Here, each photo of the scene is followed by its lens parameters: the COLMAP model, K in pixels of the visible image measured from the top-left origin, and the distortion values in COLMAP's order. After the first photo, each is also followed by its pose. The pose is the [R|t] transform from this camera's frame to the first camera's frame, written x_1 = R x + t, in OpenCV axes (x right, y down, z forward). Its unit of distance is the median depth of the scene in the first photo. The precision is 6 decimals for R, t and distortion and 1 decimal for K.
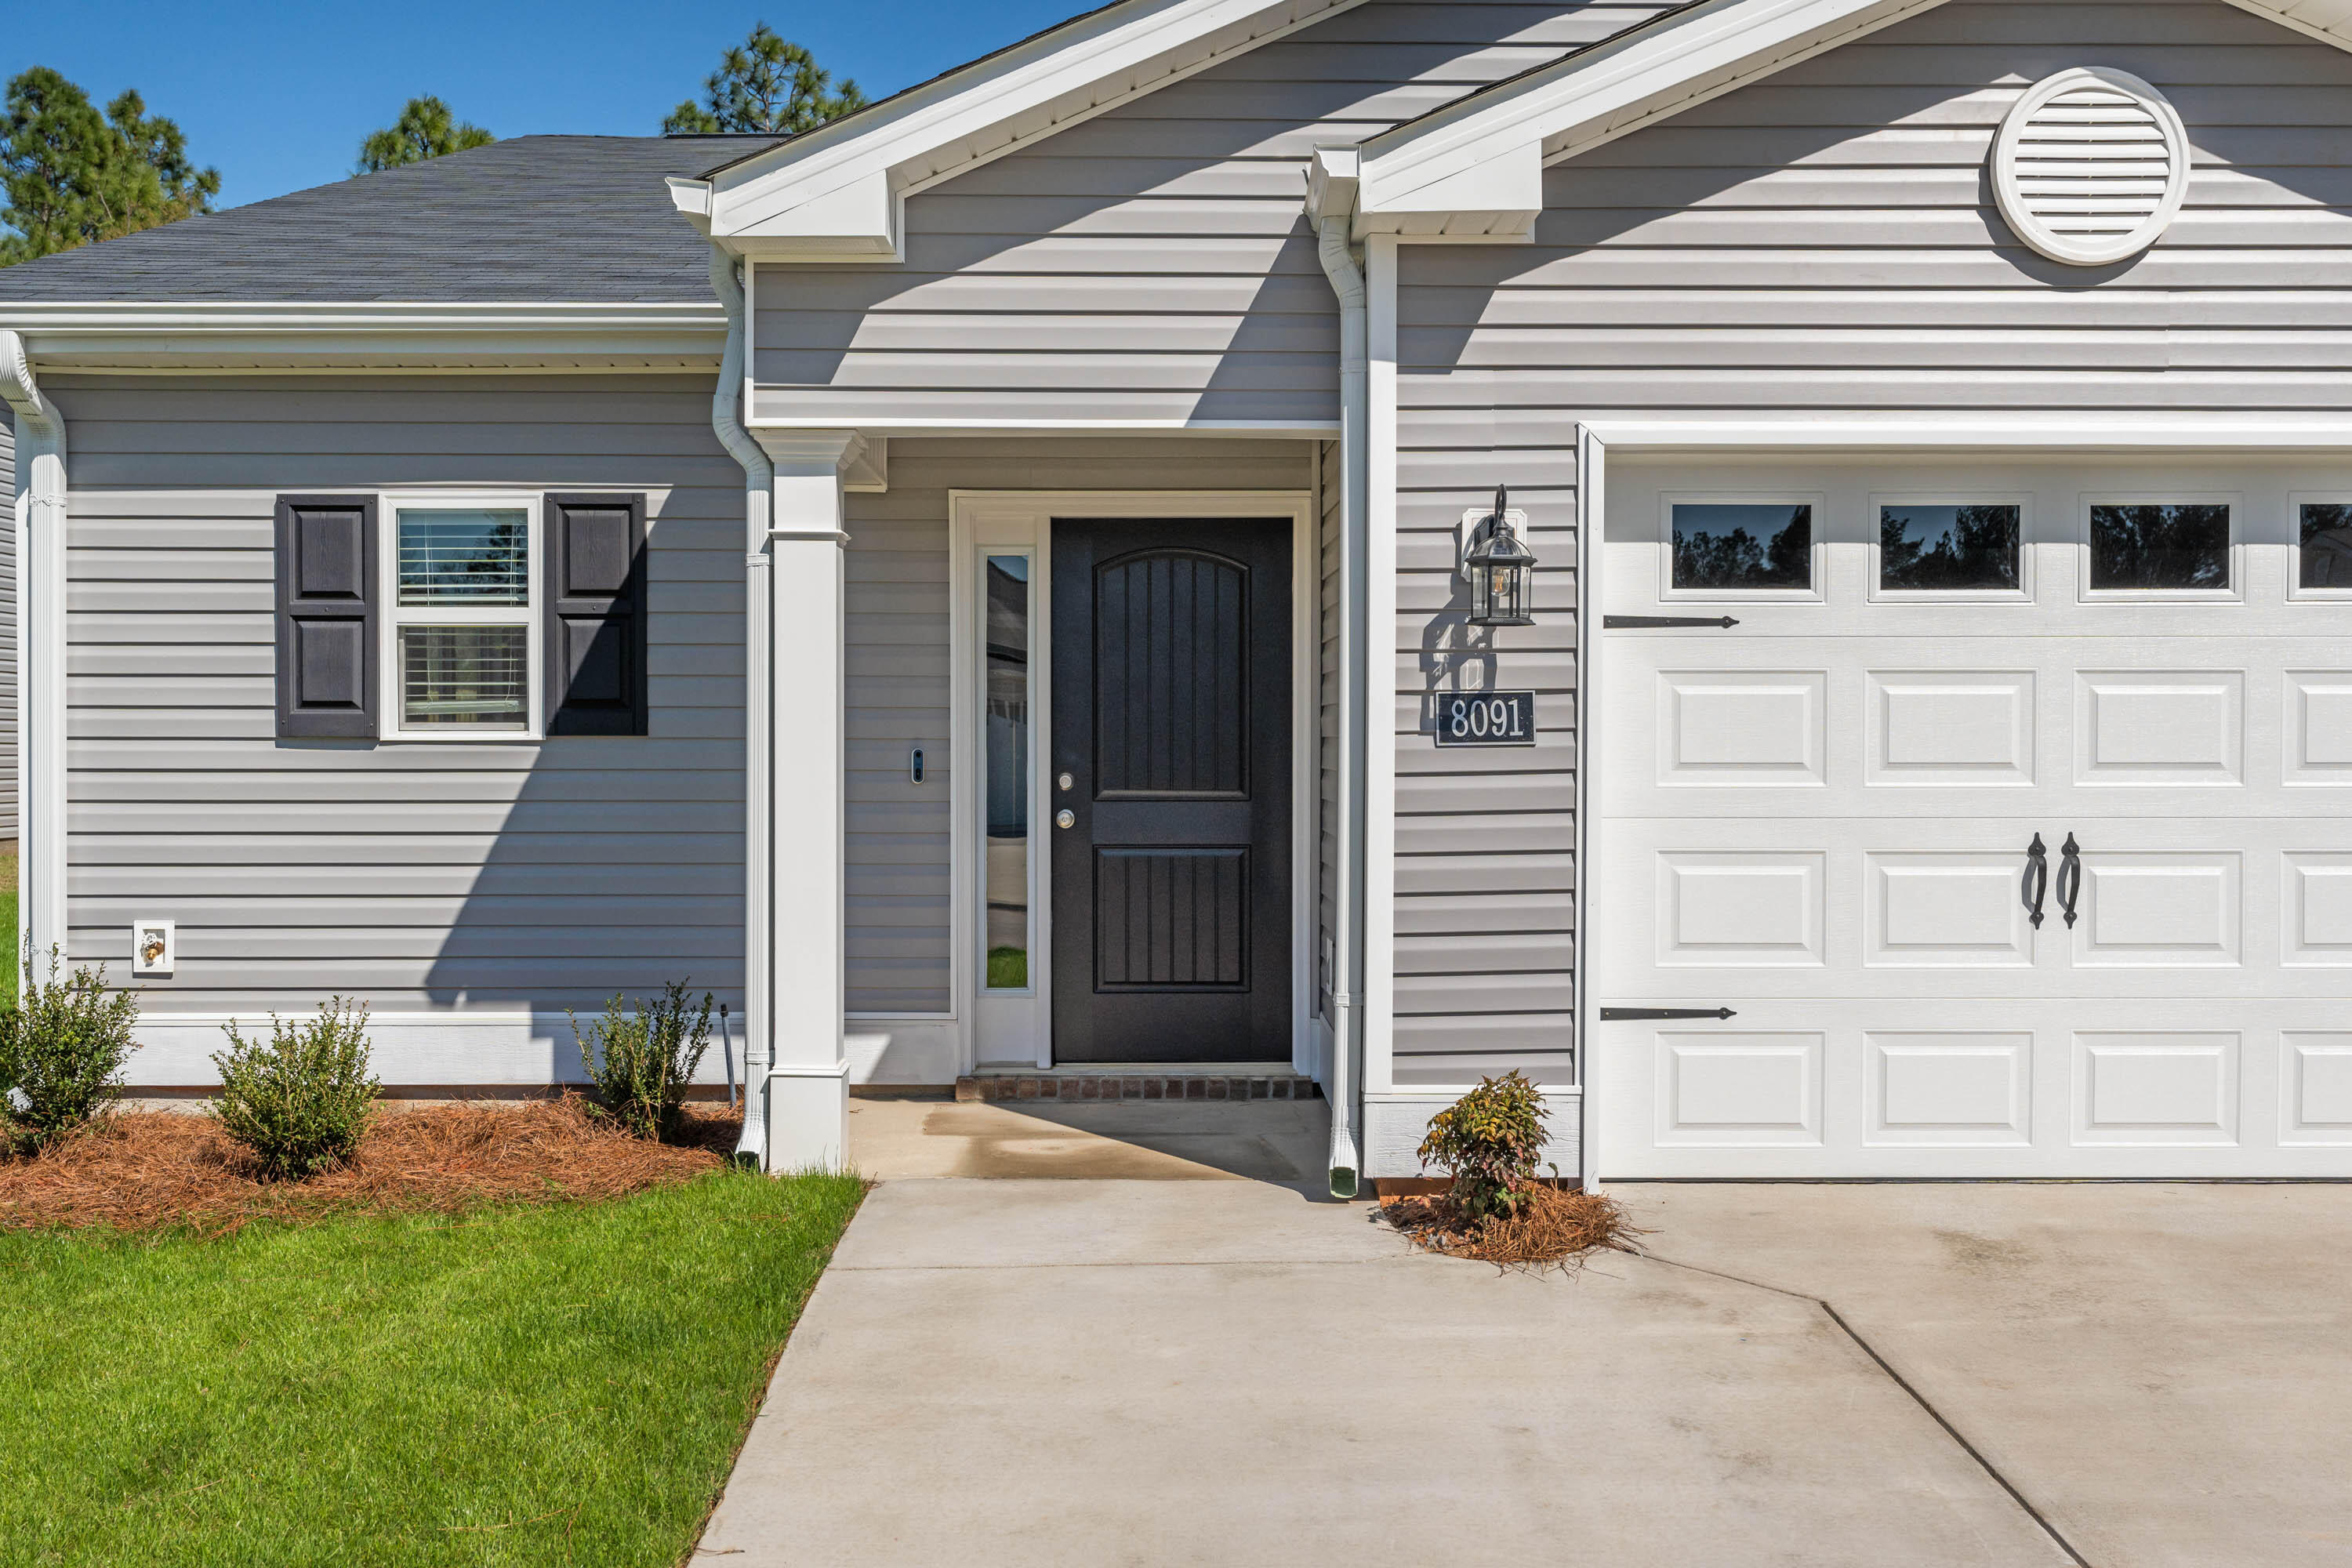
lens RADIAL K [[2244.0, 0, 1174.1], [0, 2244.0, 795.9], [0, 0, 1]] dist [0.007395, 0.000000]
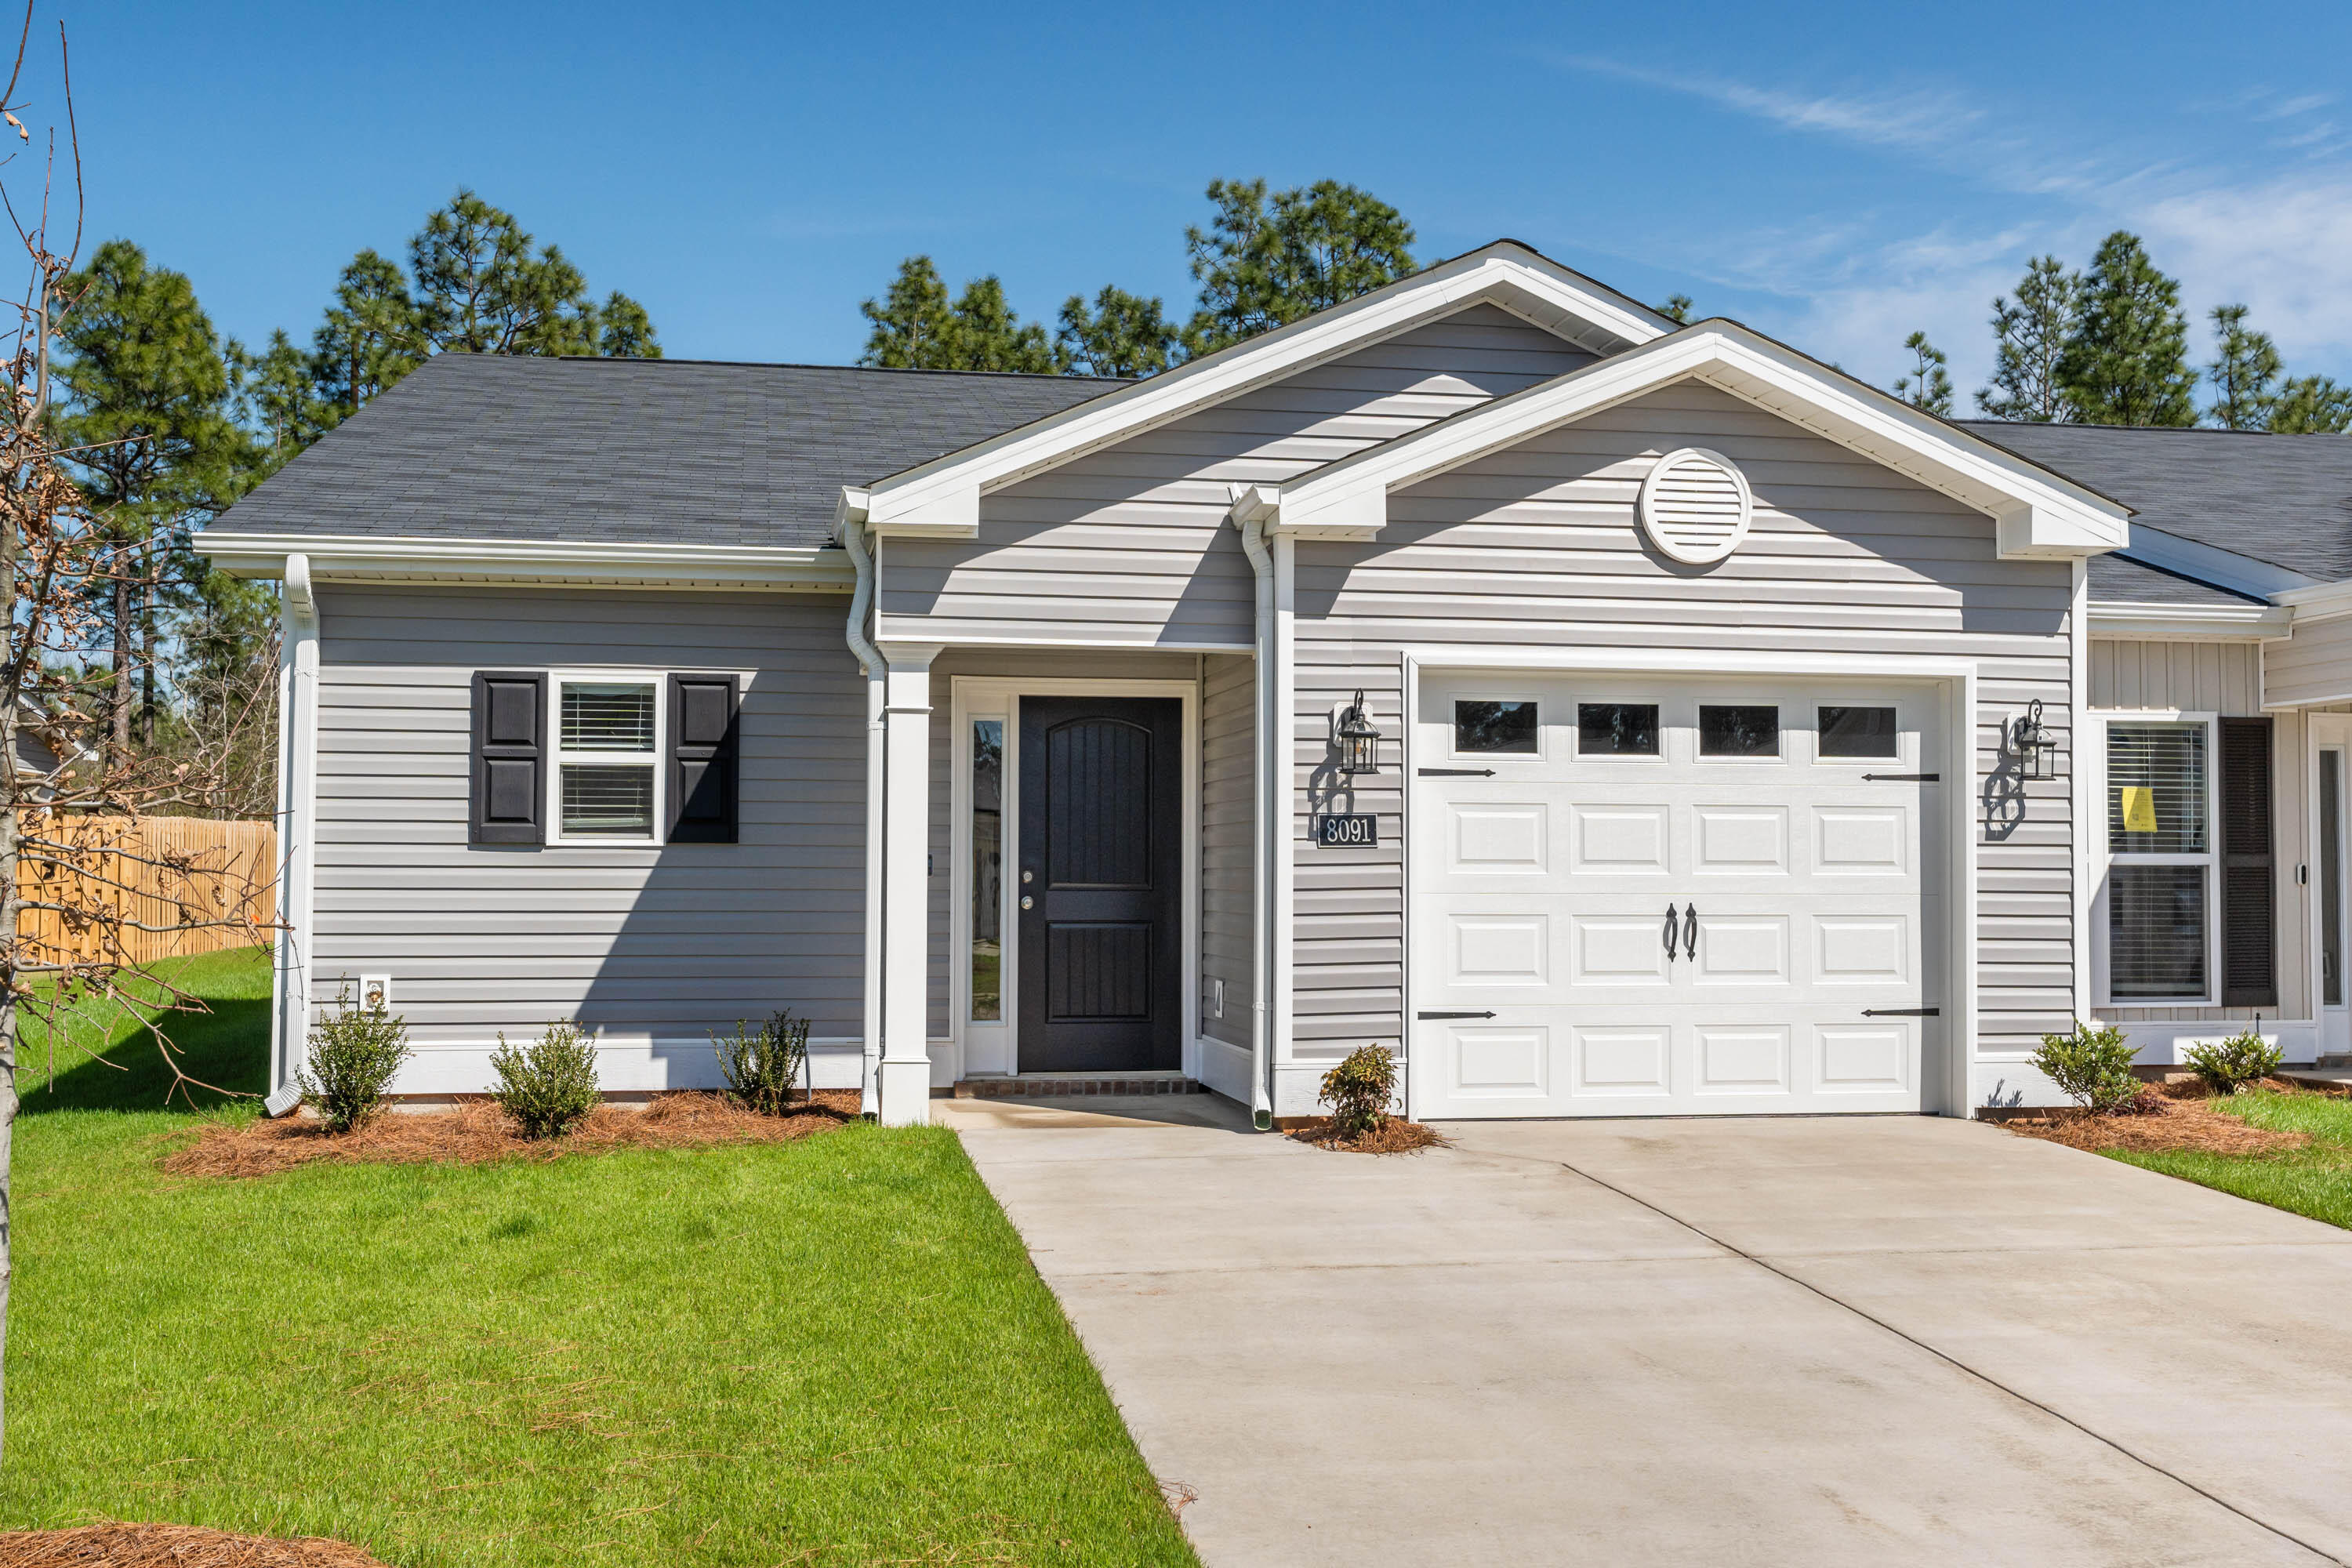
lens RADIAL K [[2277.2, 0, 1151.7], [0, 2277.2, 798.2], [0, 0, 1]] dist [0.002757, 0.000000]
pose [[0.987192, 0.009013, 0.159285, -0.250869], [0.000822, 0.998103, -0.061569, 0.041169], [-0.159537, 0.060911, 0.985311, -0.570797]]
